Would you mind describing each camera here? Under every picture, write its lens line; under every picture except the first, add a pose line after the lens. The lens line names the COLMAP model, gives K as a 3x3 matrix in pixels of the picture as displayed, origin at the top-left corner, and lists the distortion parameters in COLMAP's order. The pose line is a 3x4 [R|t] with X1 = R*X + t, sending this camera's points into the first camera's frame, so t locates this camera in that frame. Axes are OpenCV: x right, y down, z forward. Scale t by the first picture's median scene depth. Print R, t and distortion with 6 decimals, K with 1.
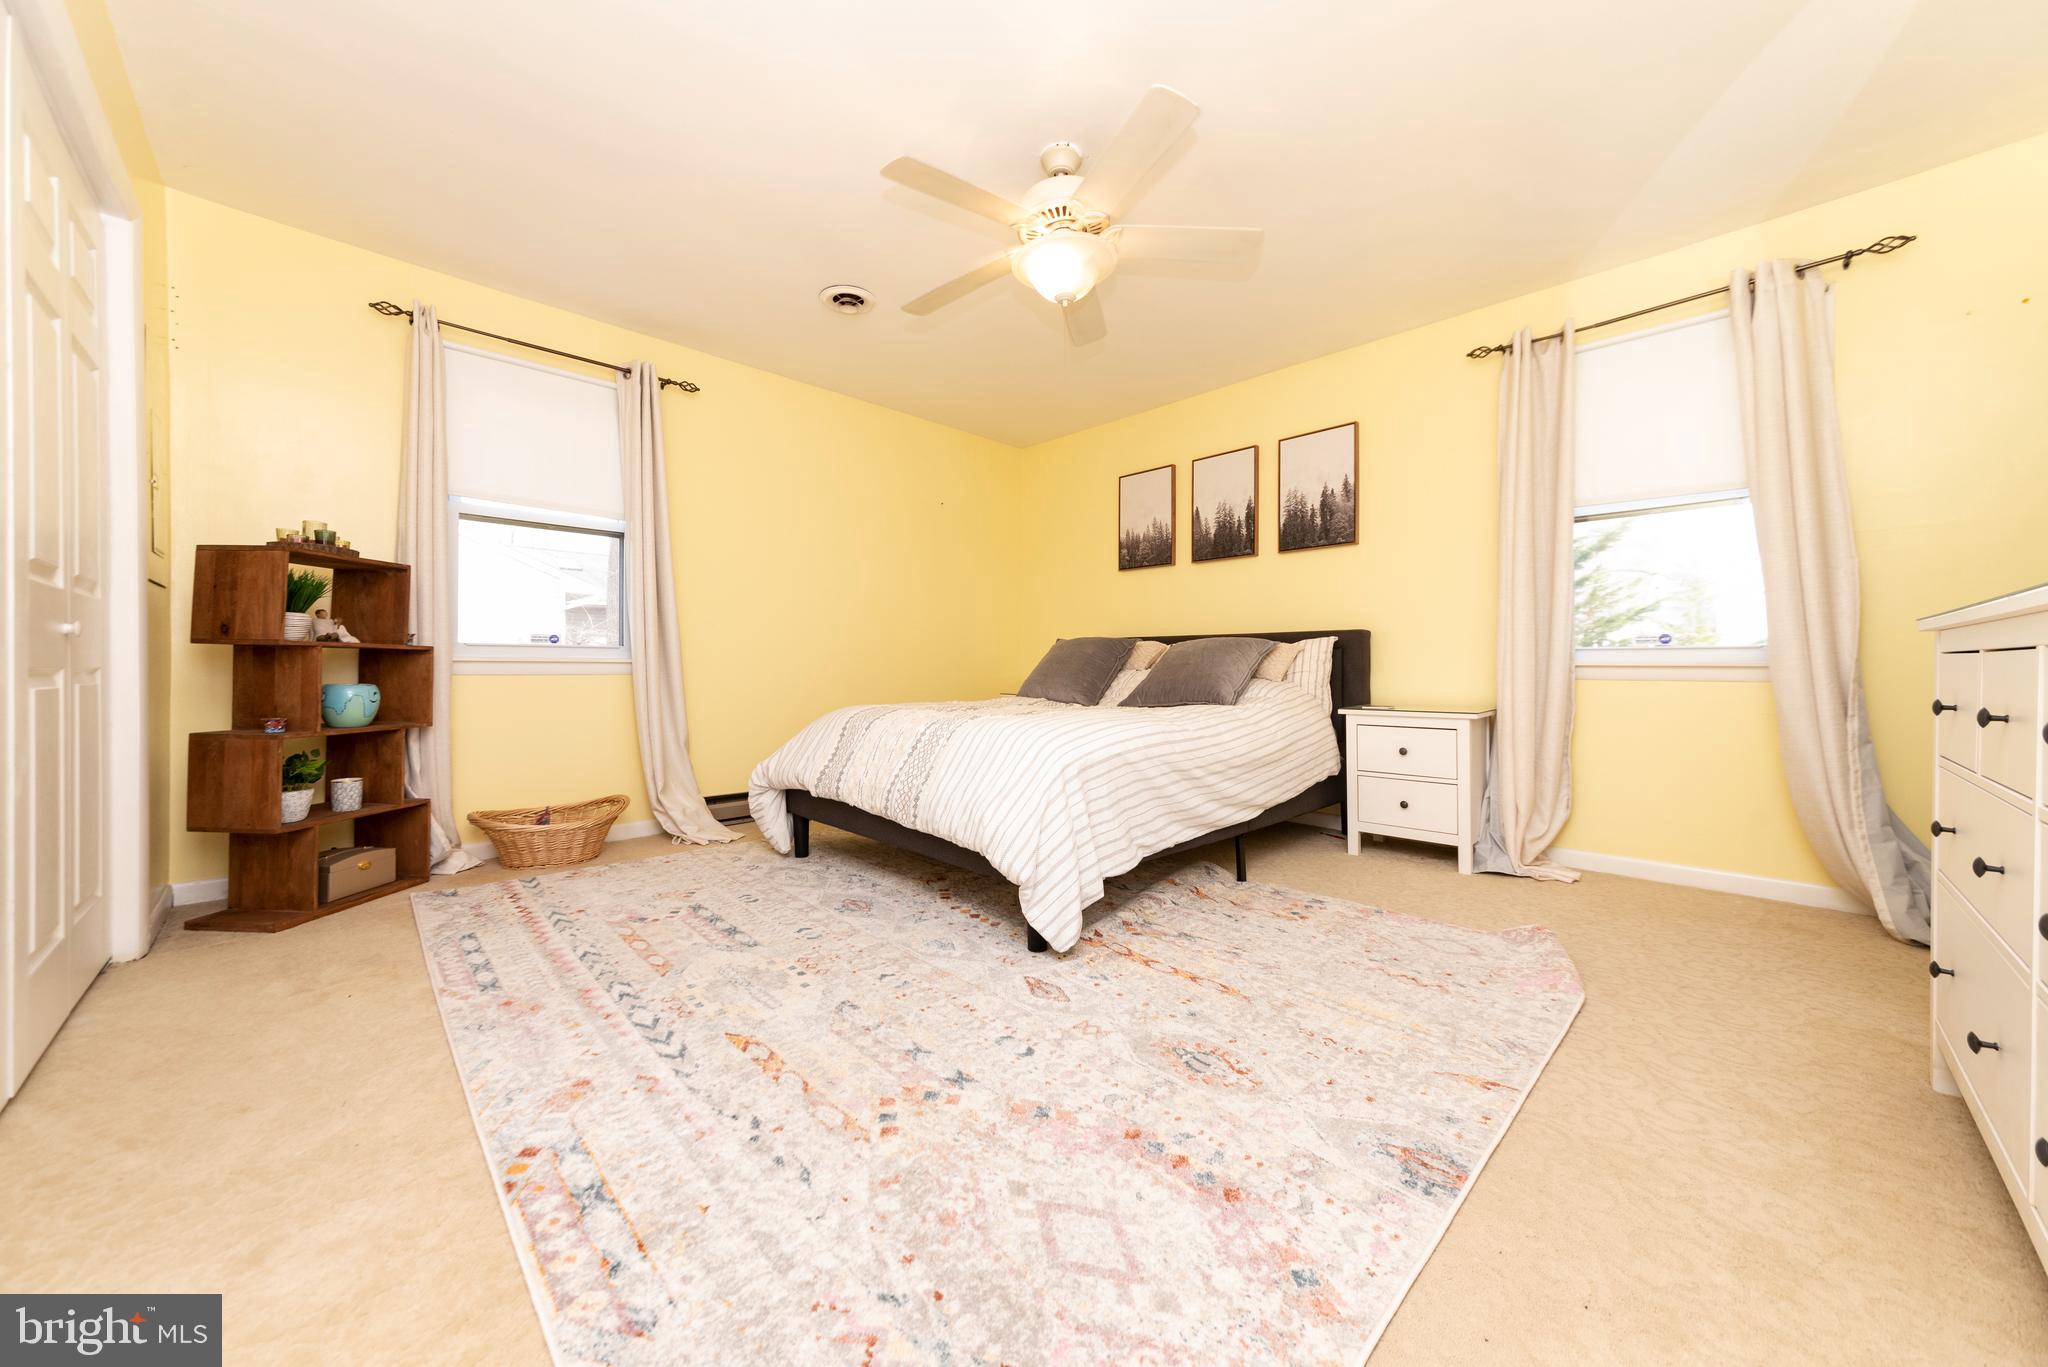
lens RADIAL K [[726.2, 0, 1016.5], [0, 726.2, 674.7], [0, 0, 1]] dist [0.000974, 0.000434]
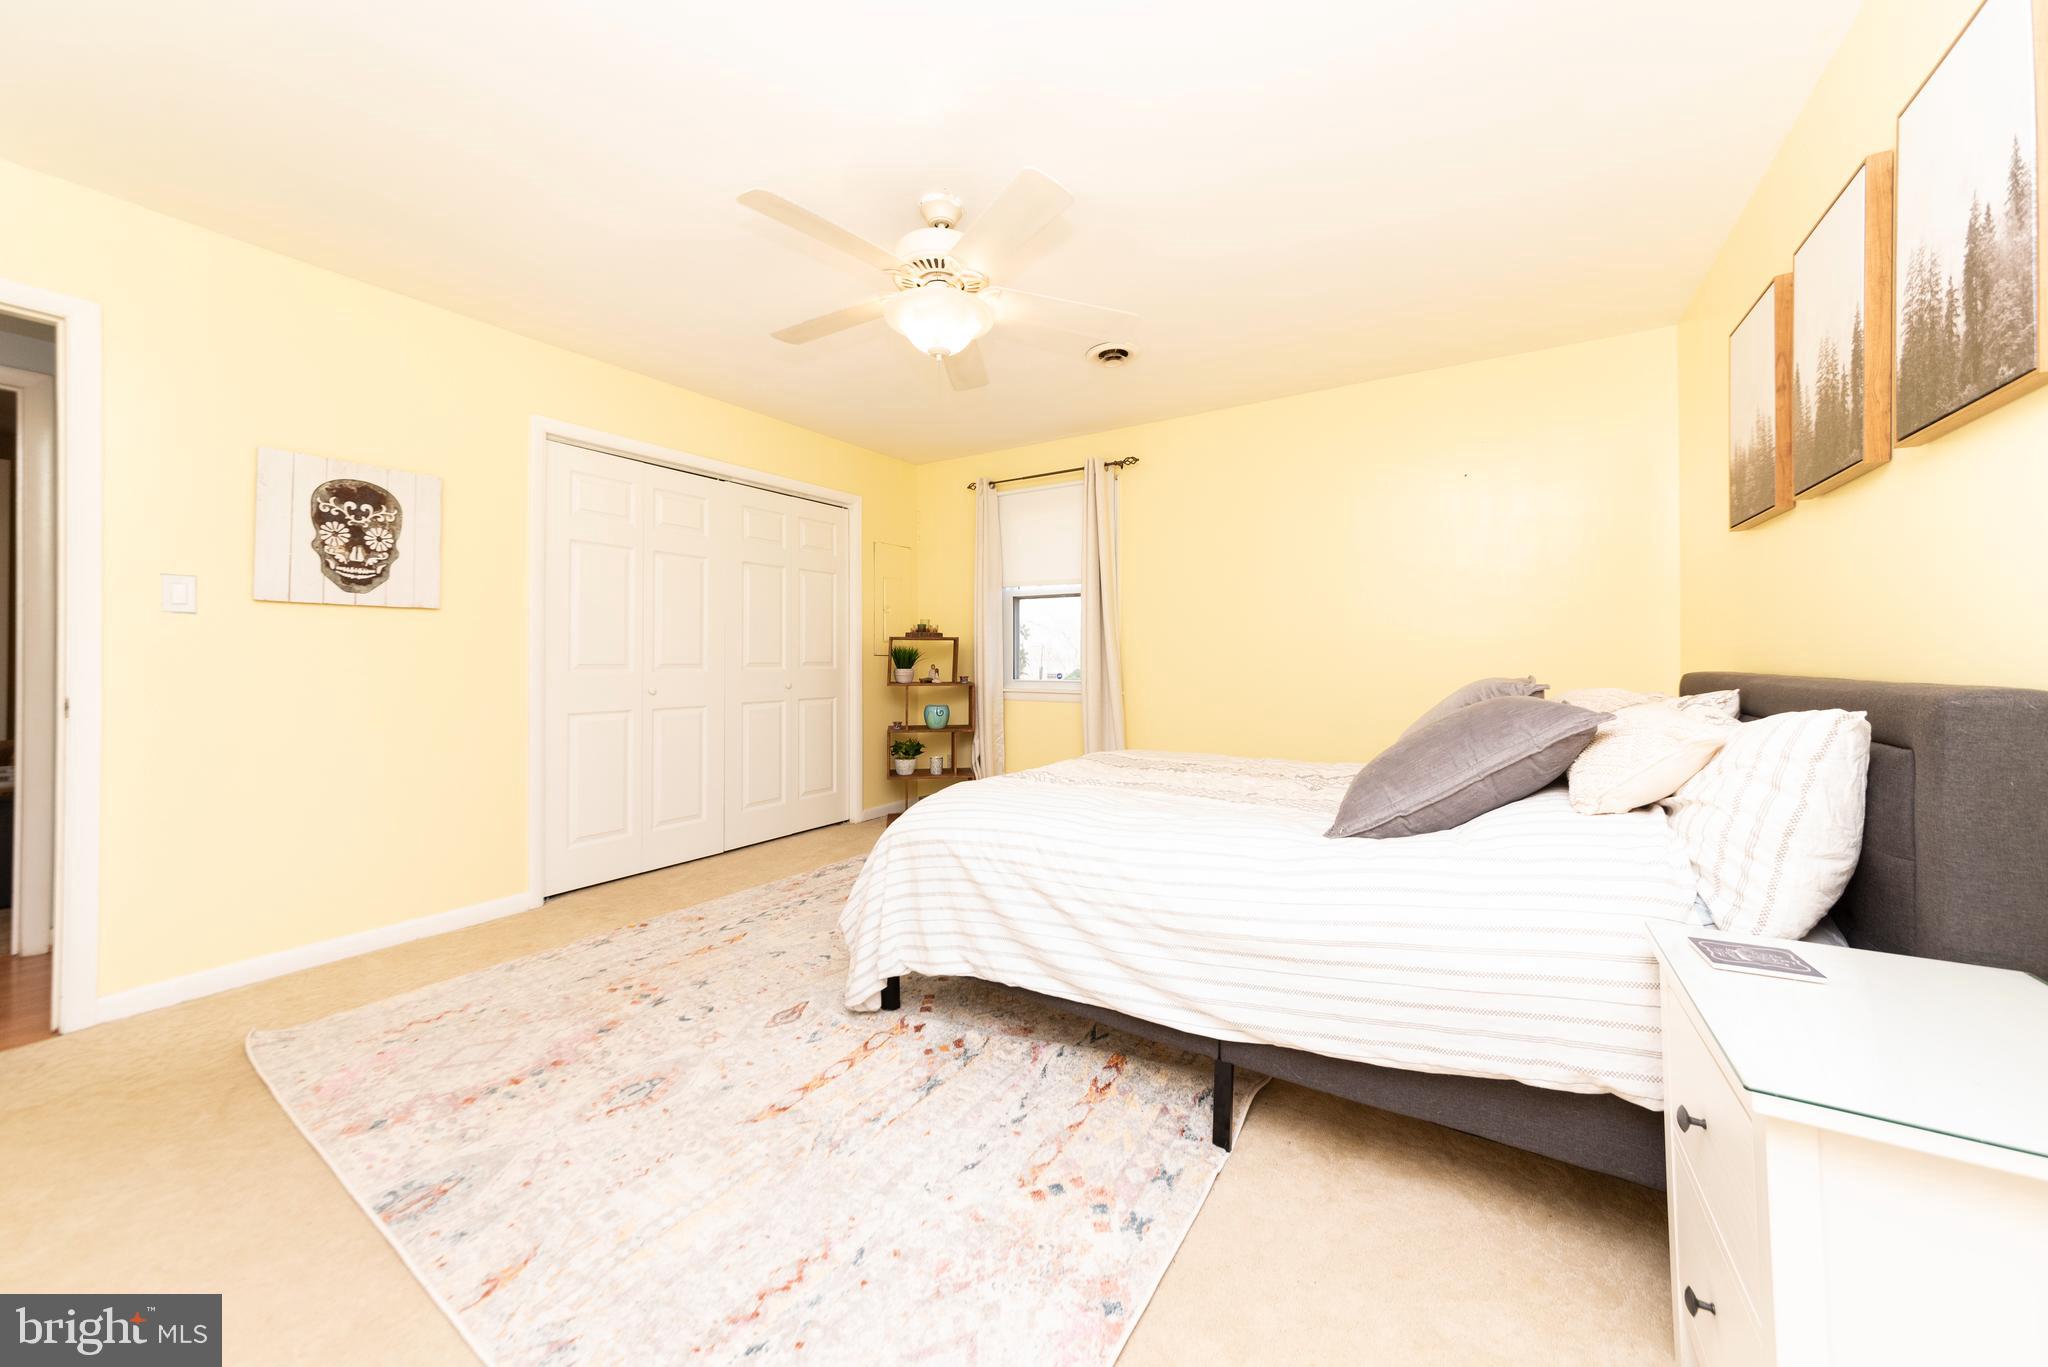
lens RADIAL K [[726.2, 0, 1003.1], [0, 726.2, 656.1], [0, 0, 1]] dist [0.000974, 0.000434]
pose [[0.217948, -0.007485, -0.975932, 1.415161], [-0.009509, 0.999907, -0.009792, -0.147567], [0.975914, 0.011415, 0.217857, 1.218396]]
